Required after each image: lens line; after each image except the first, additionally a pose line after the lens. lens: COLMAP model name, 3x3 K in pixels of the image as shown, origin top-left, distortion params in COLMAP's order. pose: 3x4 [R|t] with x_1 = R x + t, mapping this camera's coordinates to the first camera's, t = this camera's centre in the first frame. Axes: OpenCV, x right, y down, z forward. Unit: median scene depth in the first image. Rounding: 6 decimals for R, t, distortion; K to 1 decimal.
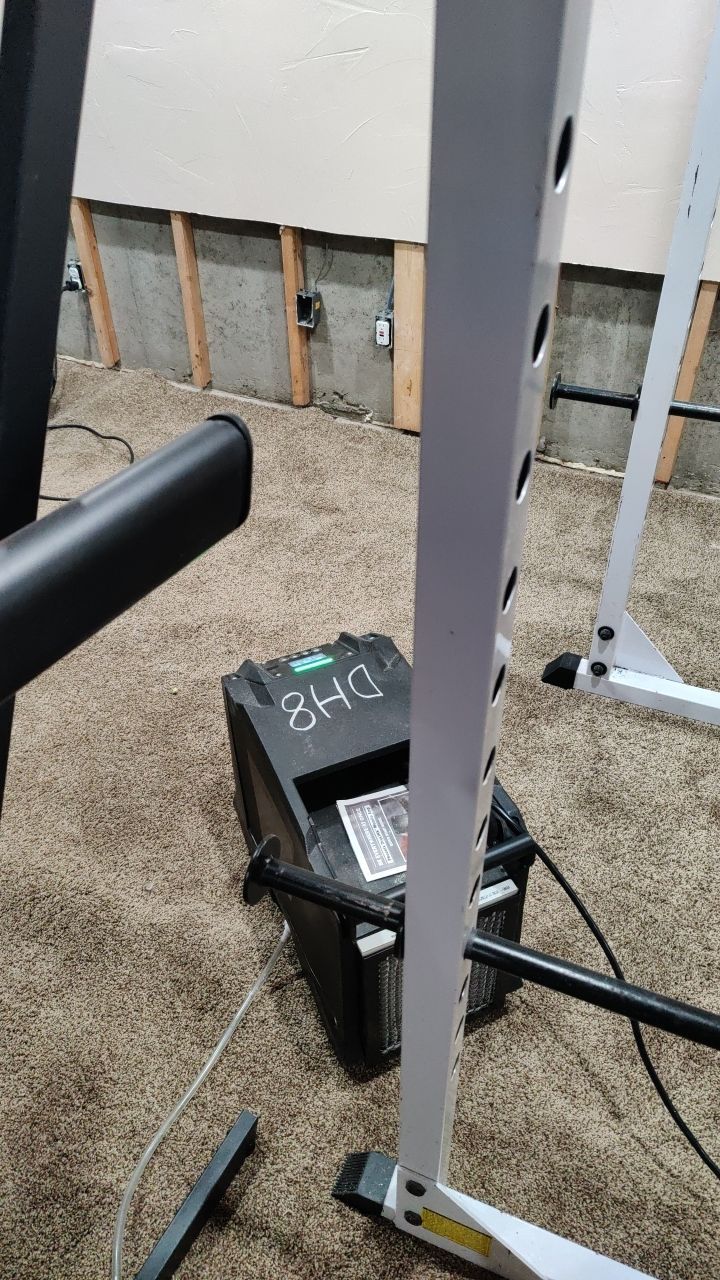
lens RADIAL K [[892.2, 0, 363.8], [0, 892.2, 648.2], [0, 0, 1]] dist [0.039374, -0.042031]
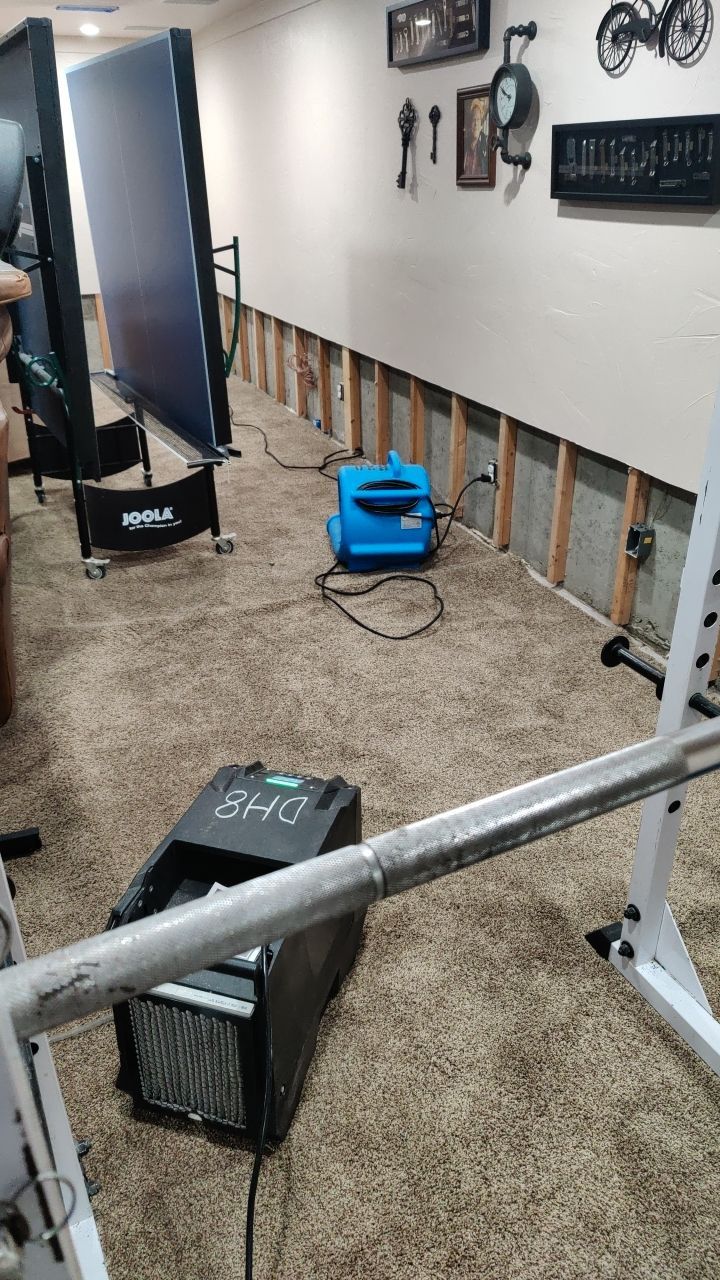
lens RADIAL K [[892.2, 0, 363.8], [0, 892.2, 648.2], [0, 0, 1]] dist [0.039374, -0.042031]
pose [[0.758037, 0.316589, -0.570220, 0.336769], [-0.423569, 0.903788, -0.061295, -0.060555], [0.495953, 0.287991, 0.819202, 0.004335]]
